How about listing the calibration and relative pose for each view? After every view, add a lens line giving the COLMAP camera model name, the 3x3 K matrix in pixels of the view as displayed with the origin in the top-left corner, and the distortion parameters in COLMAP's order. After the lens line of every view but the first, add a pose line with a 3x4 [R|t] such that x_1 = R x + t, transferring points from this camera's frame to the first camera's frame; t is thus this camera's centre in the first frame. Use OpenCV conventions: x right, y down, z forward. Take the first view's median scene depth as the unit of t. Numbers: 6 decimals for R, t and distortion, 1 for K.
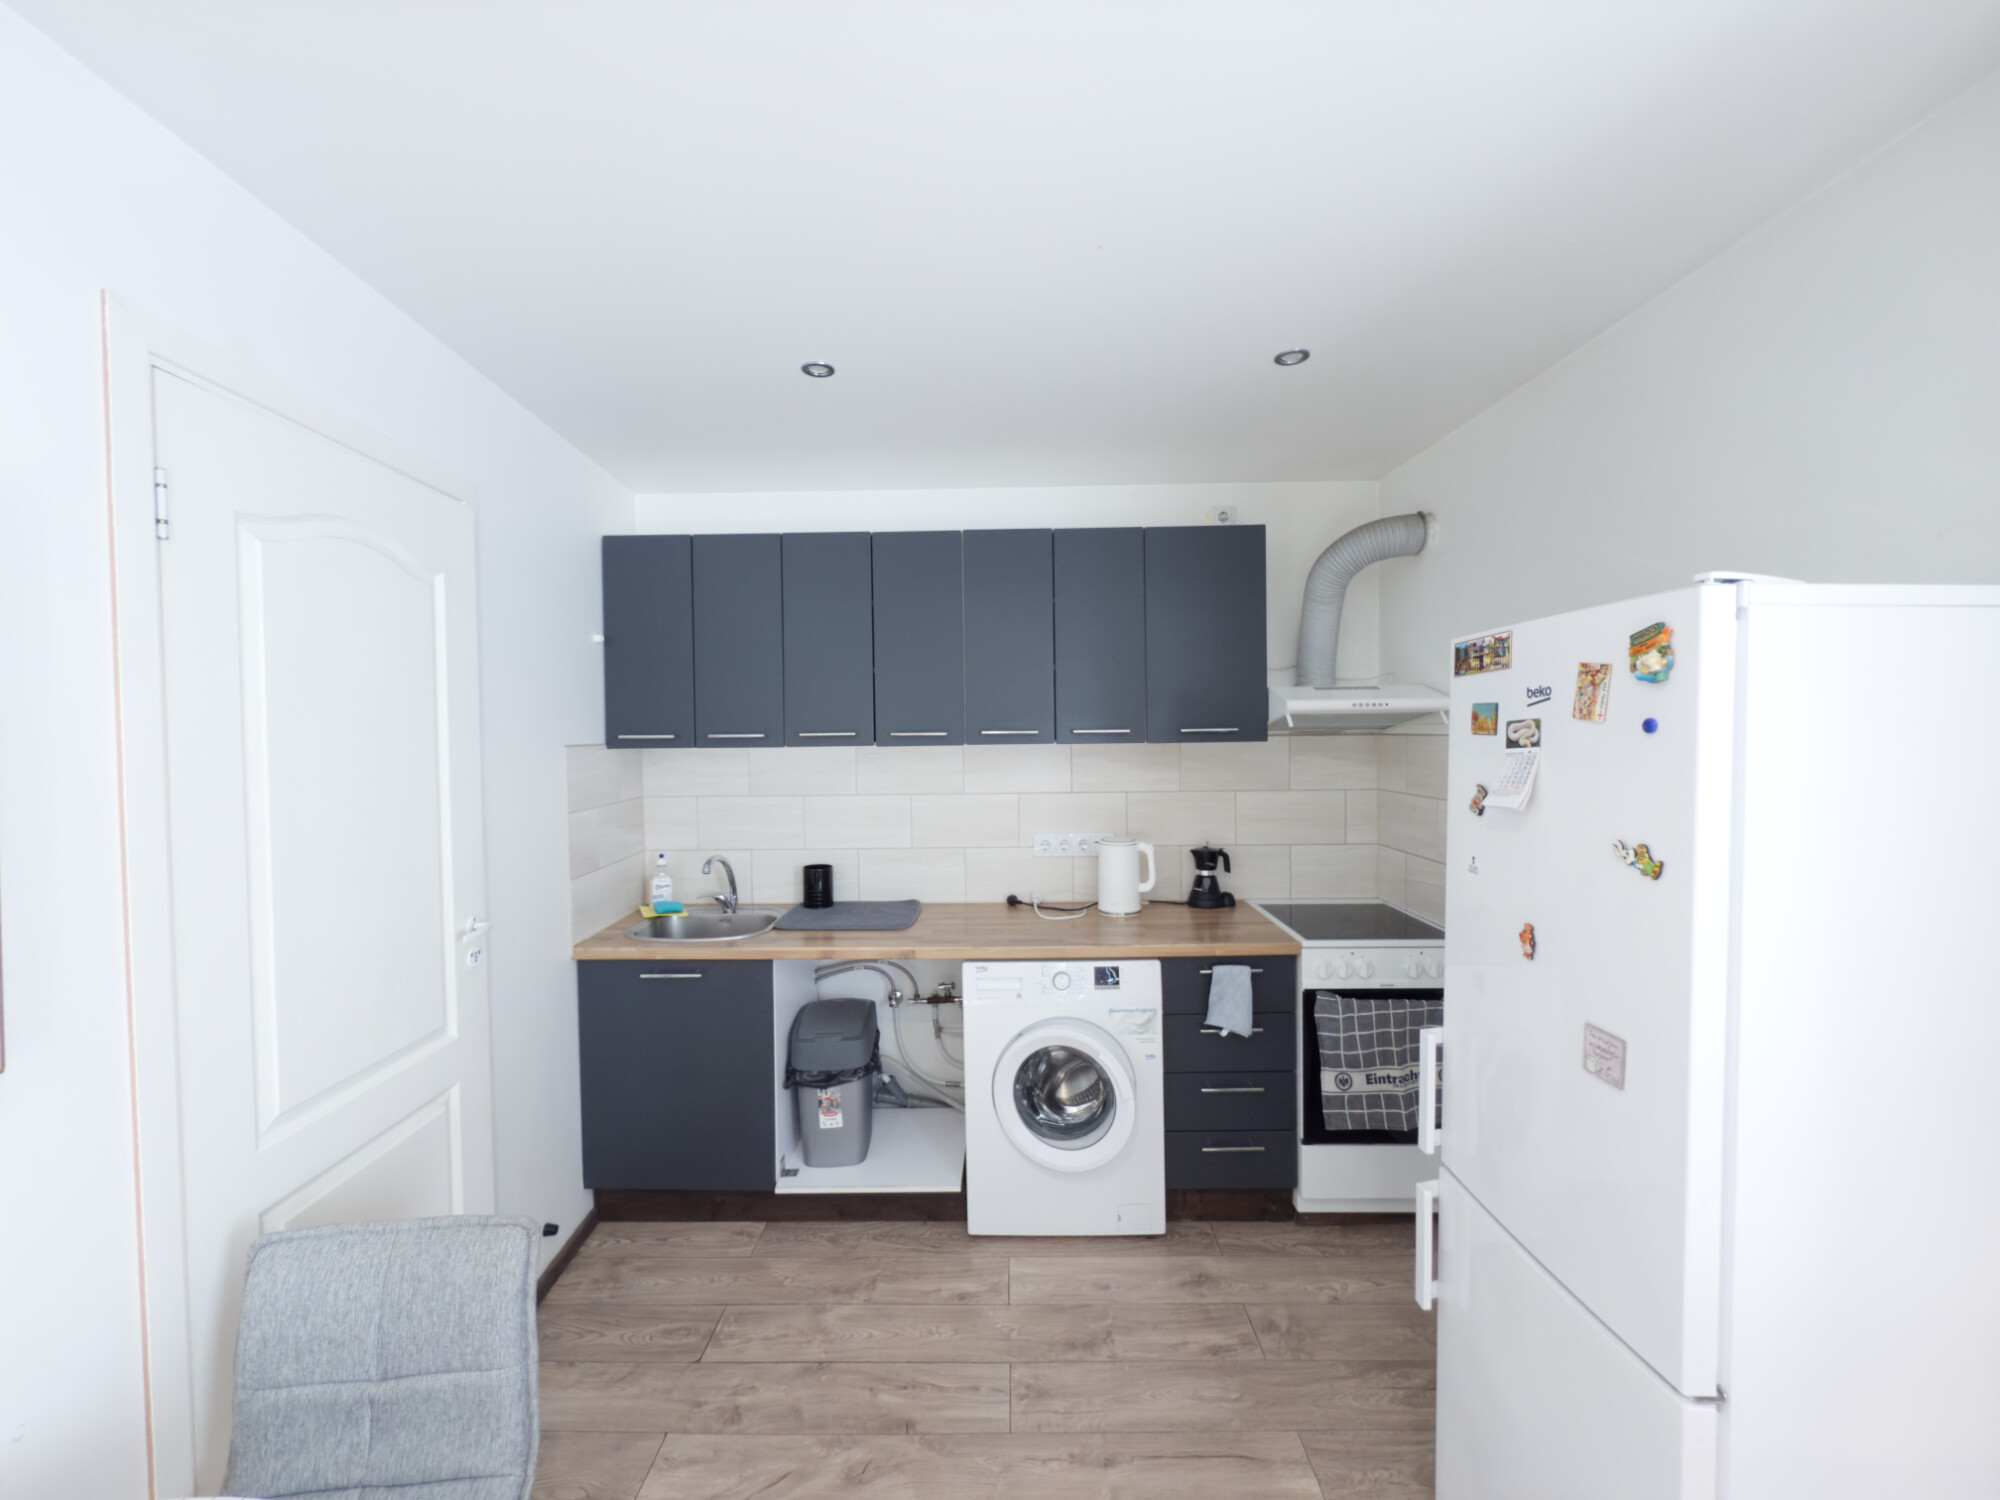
lens RADIAL K [[803.1, 0, 1000.0], [0, 803.1, 750.0], [0, 0, 1]] dist [-0.002812, -0.000418]
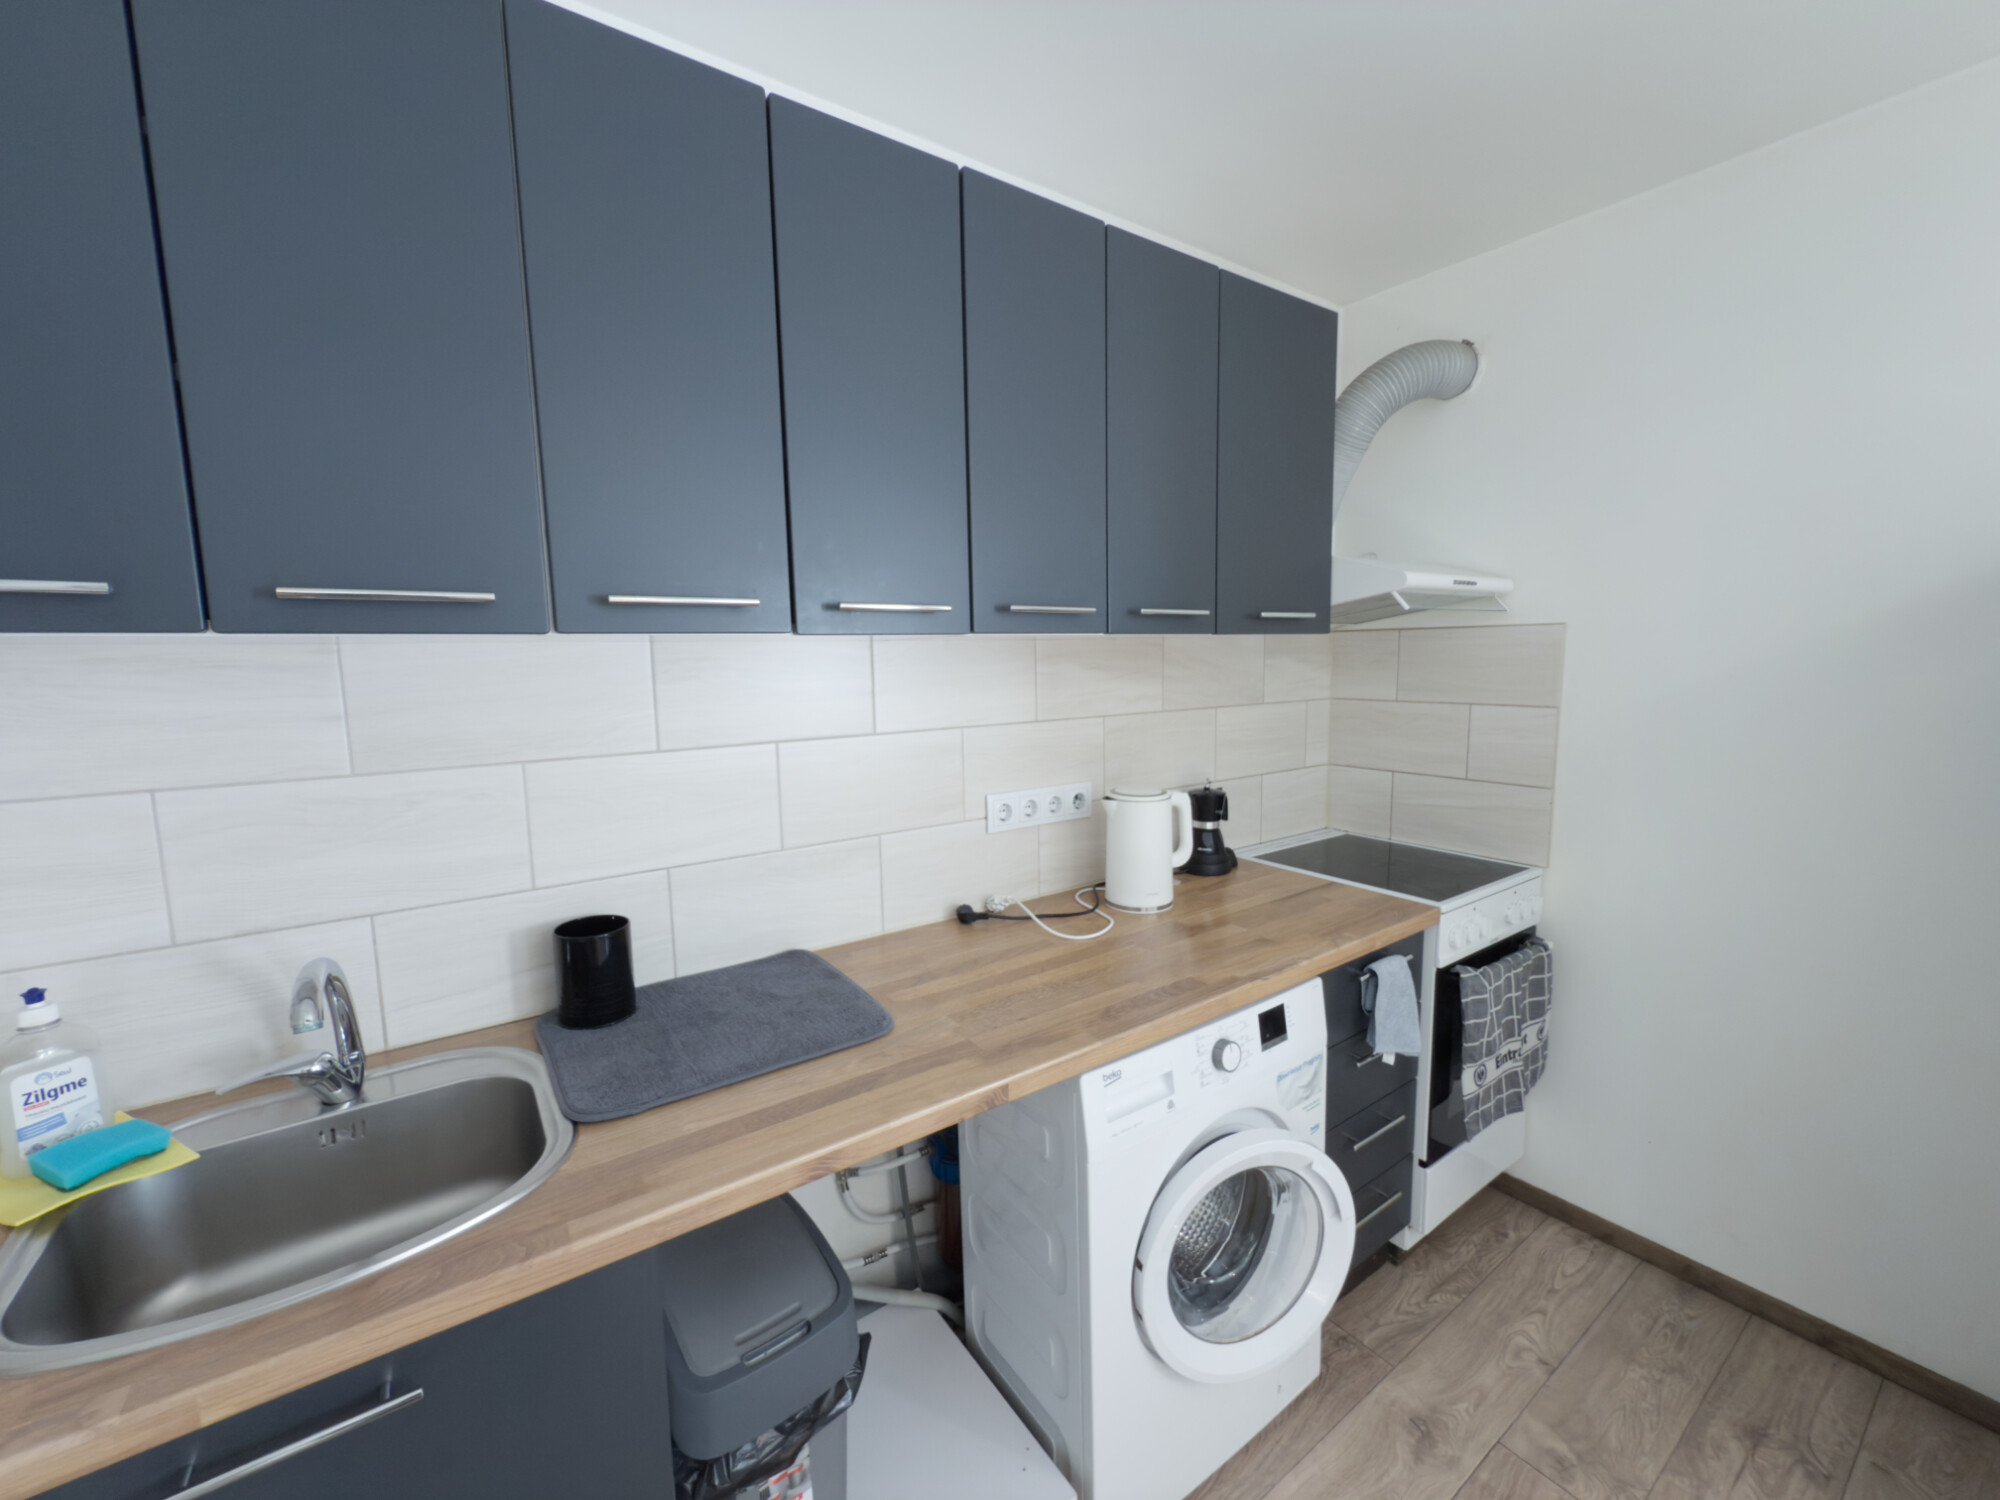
lens RADIAL K [[803.1, 0, 1000.0], [0, 803.1, 750.0], [0, 0, 1]] dist [-0.002812, -0.000418]
pose [[0.805293, -0.072294, 0.588453, -0.302473], [0.021944, 0.995492, 0.092270, 0.018710], [-0.592471, -0.061392, 0.803249, 0.551063]]
